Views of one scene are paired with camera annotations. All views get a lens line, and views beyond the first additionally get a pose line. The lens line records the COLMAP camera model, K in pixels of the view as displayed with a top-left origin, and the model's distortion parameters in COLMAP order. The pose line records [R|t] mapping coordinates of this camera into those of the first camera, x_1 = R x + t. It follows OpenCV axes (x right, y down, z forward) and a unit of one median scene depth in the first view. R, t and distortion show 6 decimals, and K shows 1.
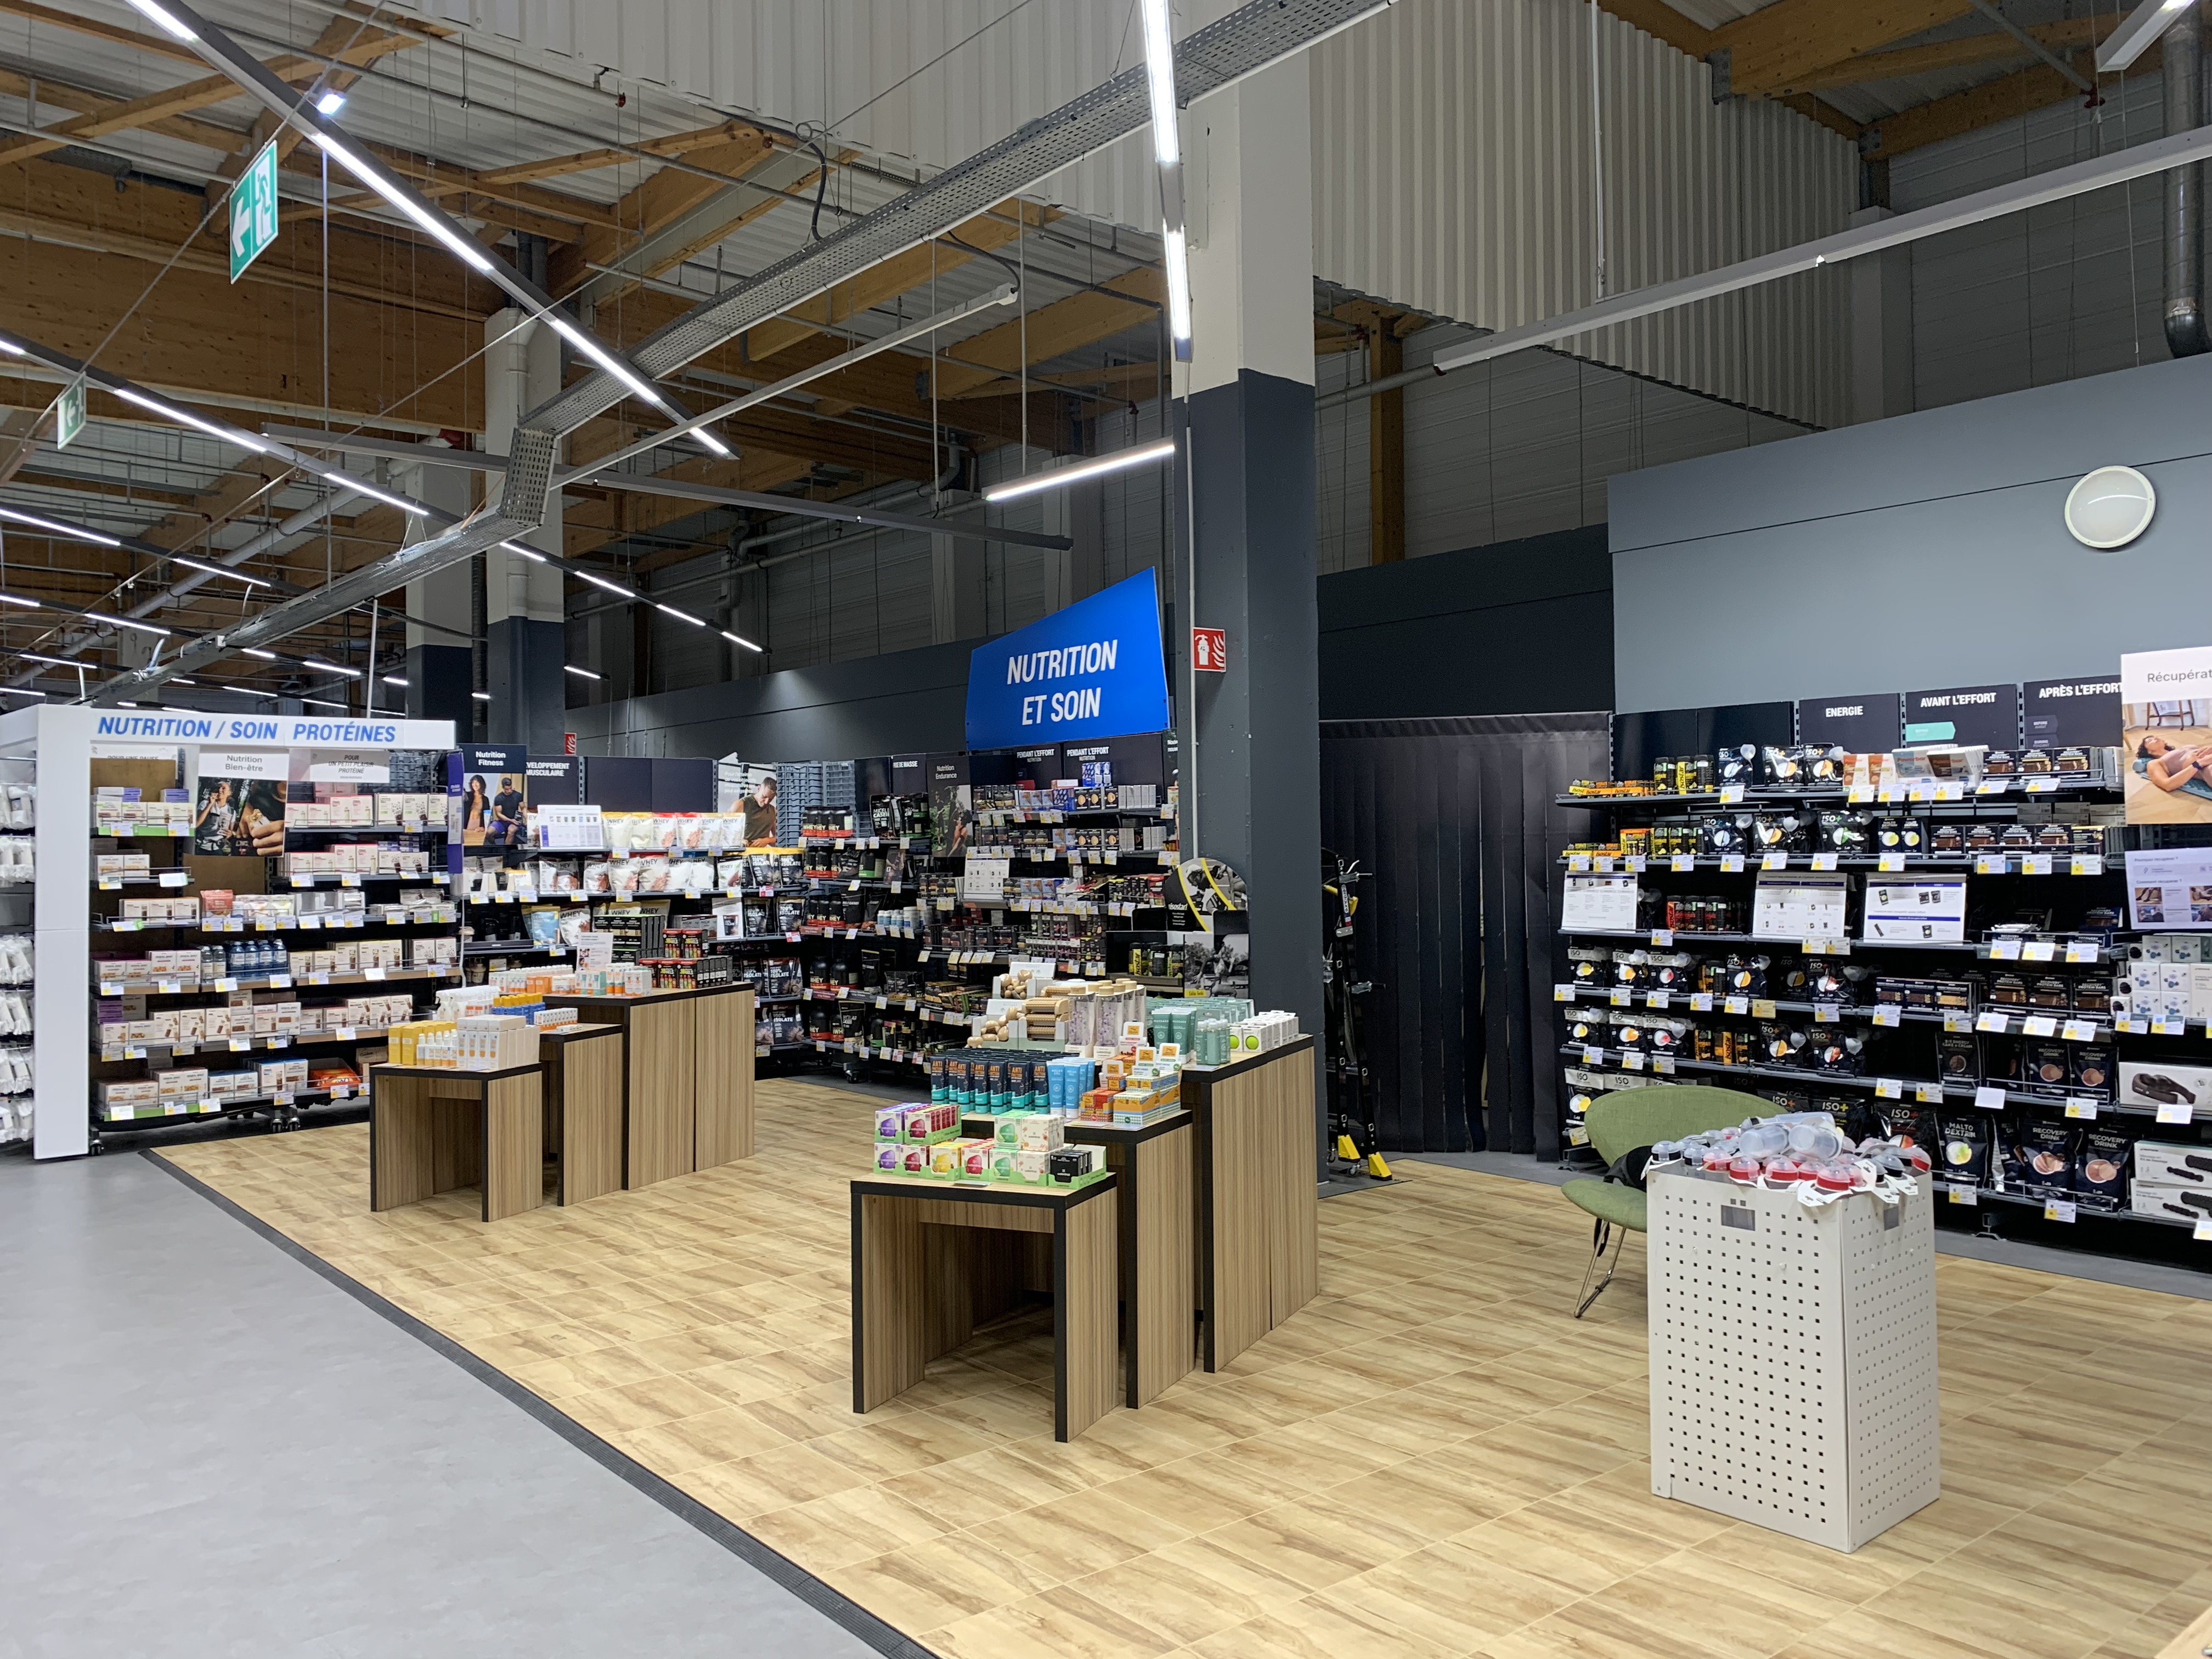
lens RADIAL K [[1658.3, 0, 1106.9], [0, 1658.3, 829.1], [0, 0, 1]] dist [0.068121, -0.054775]
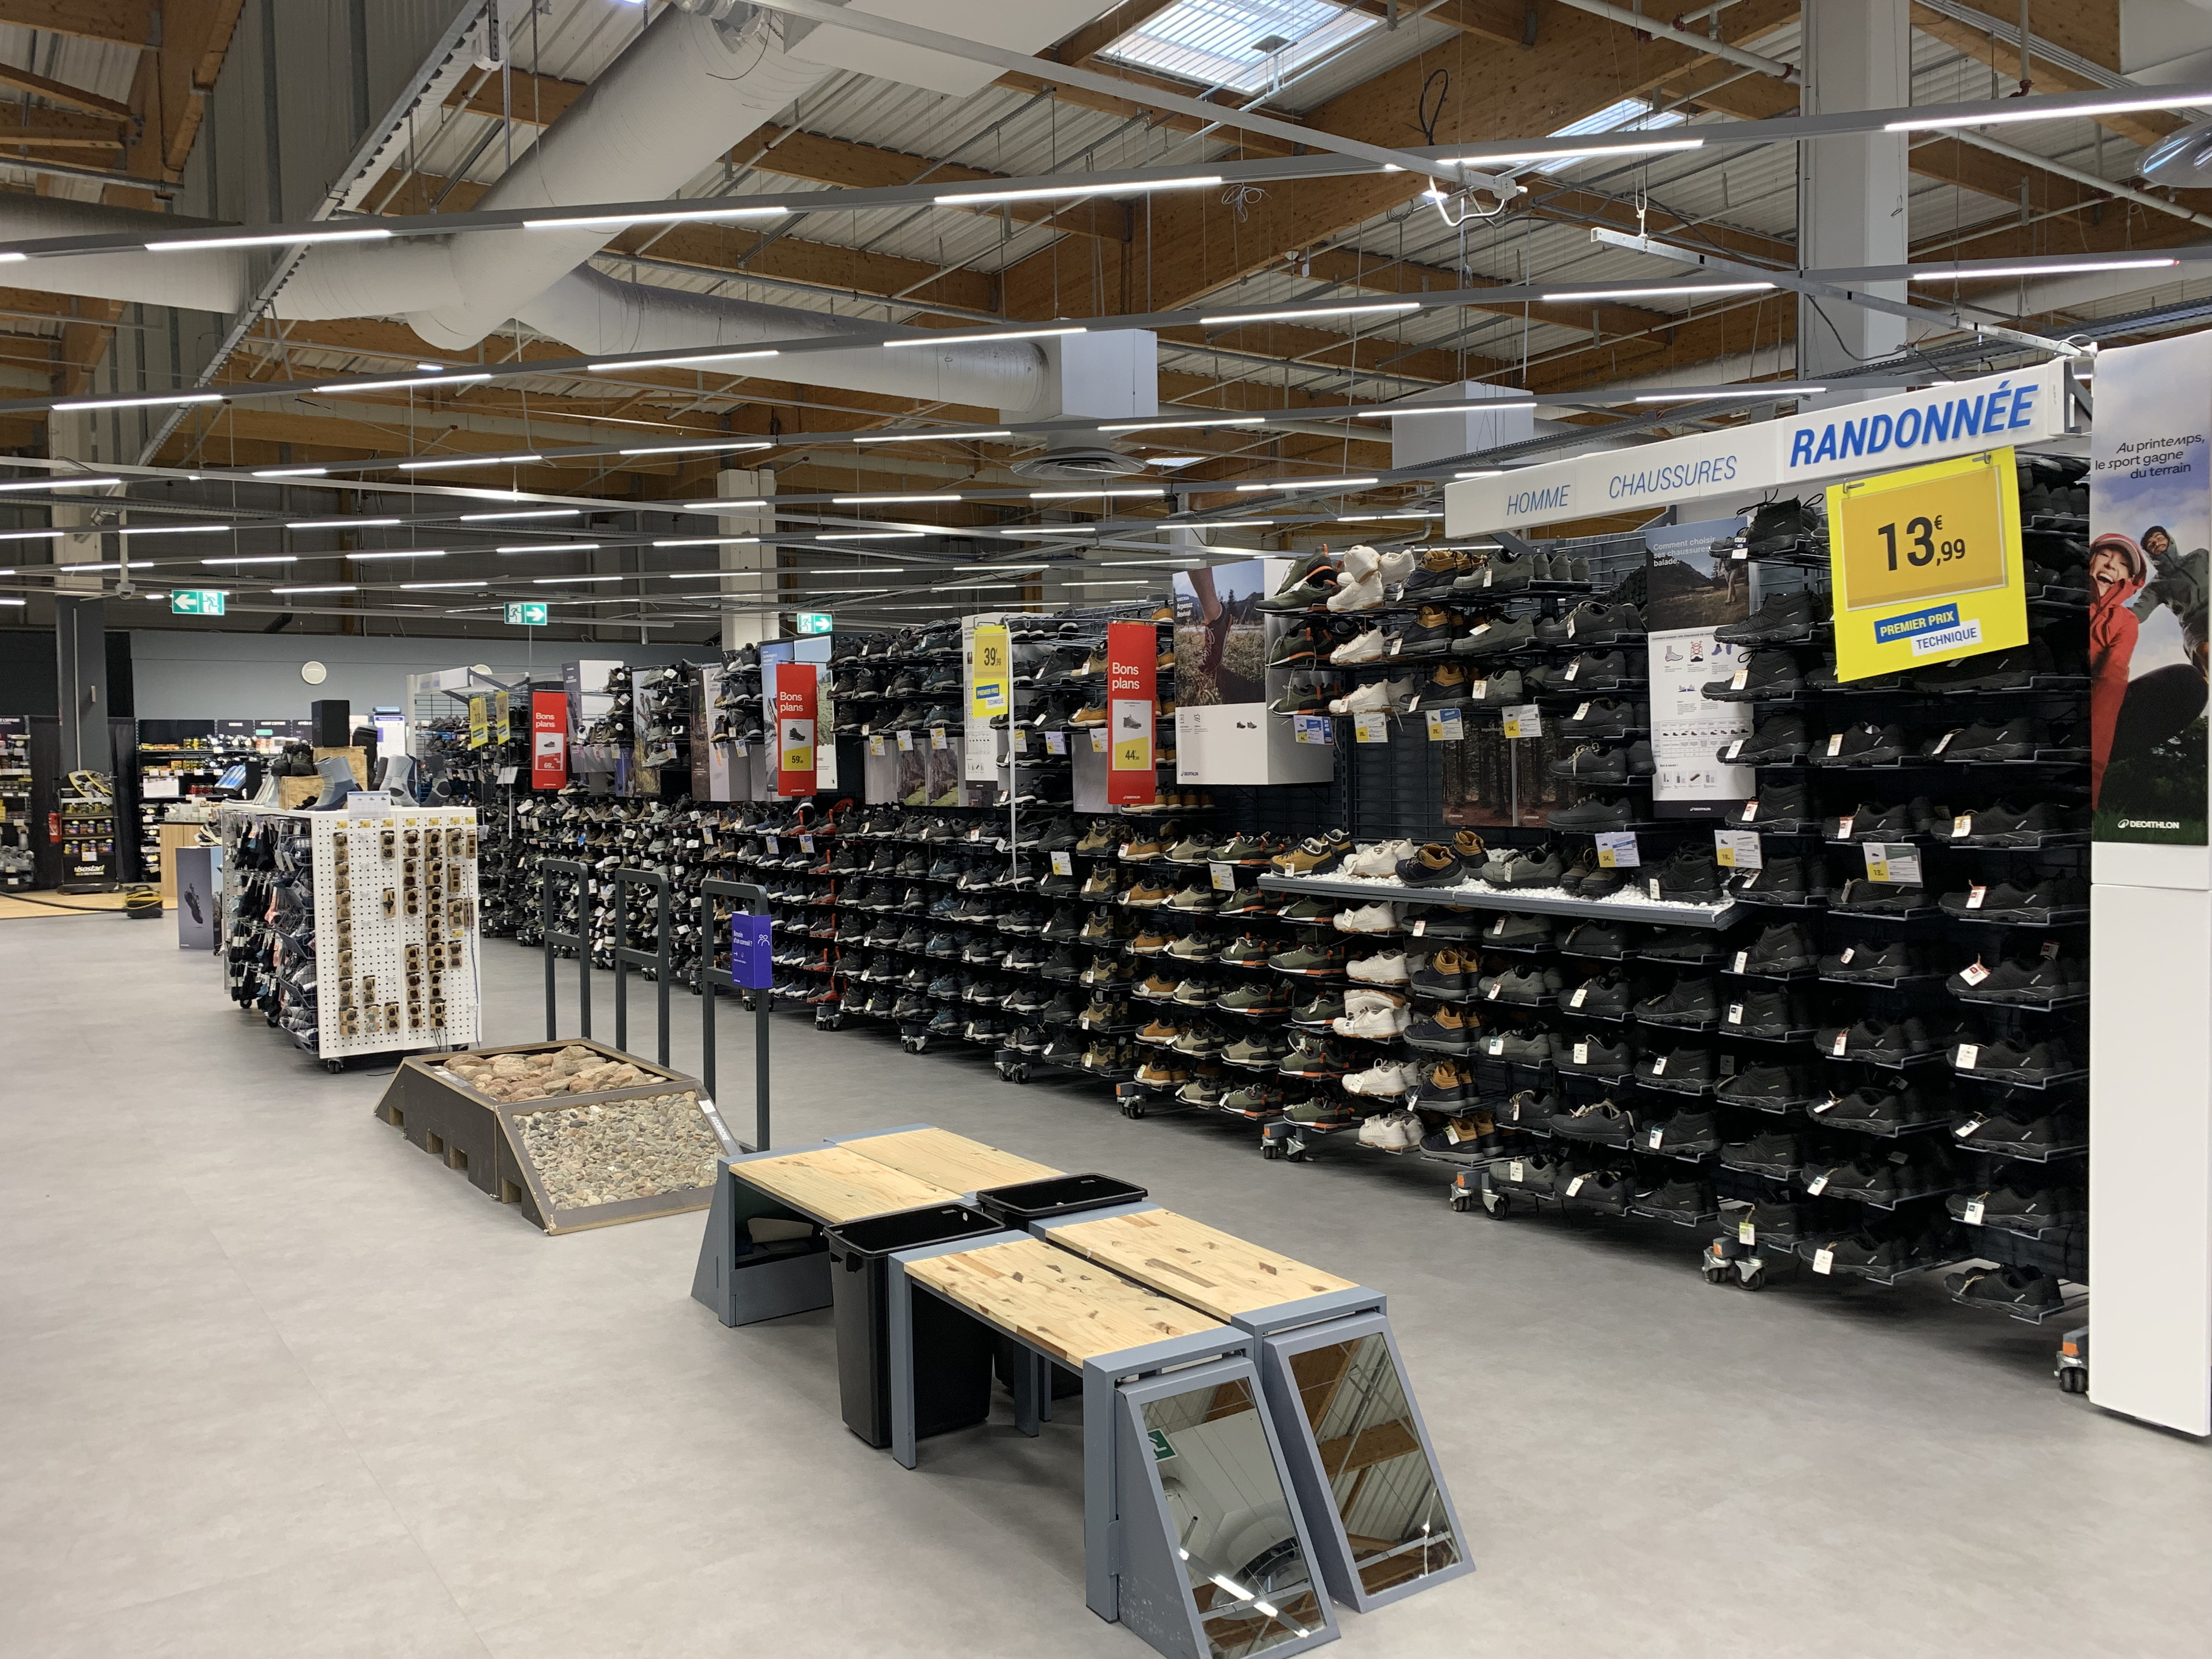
lens RADIAL K [[1658.3, 0, 1121.2], [0, 1658.3, 818.4], [0, 0, 1]] dist [0.068121, -0.054775]
pose [[0.125882, -0.028537, 0.991635, -2.494715], [0.005902, 0.999590, 0.028016, 0.028133], [-0.992028, 0.002326, 0.125999, -1.057745]]
